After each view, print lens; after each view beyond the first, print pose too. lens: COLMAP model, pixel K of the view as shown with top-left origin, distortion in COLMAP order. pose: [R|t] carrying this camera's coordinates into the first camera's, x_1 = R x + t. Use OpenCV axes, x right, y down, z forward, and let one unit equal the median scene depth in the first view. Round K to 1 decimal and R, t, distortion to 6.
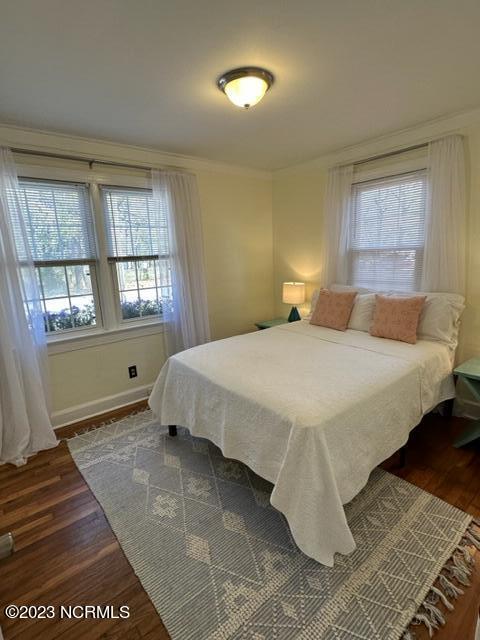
lens RADIAL K [[315.6, 0, 237.6], [0, 315.6, 318.1], [0, 0, 1]] dist [-0.004842, 0.003734]
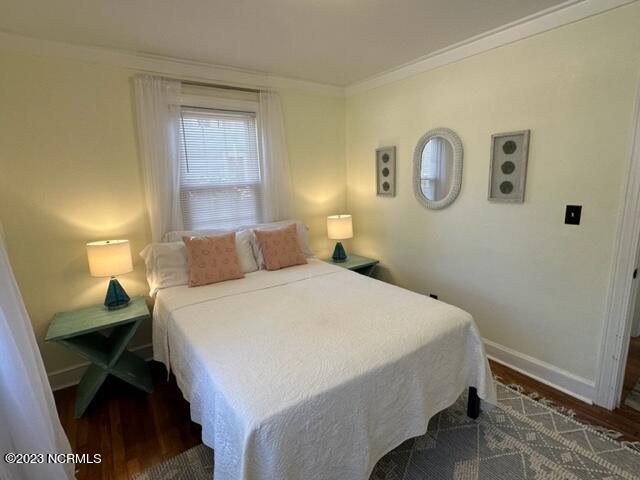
lens RADIAL K [[315.6, 0, 319.8], [0, 315.6, 240.4], [0, 0, 1]] dist [-0.004842, 0.003734]
pose [[0.072557, -0.153323, 0.985509, -0.510308], [0.237361, 0.962377, 0.132248, -0.127100], [-0.968708, 0.224326, 0.106221, 0.714770]]
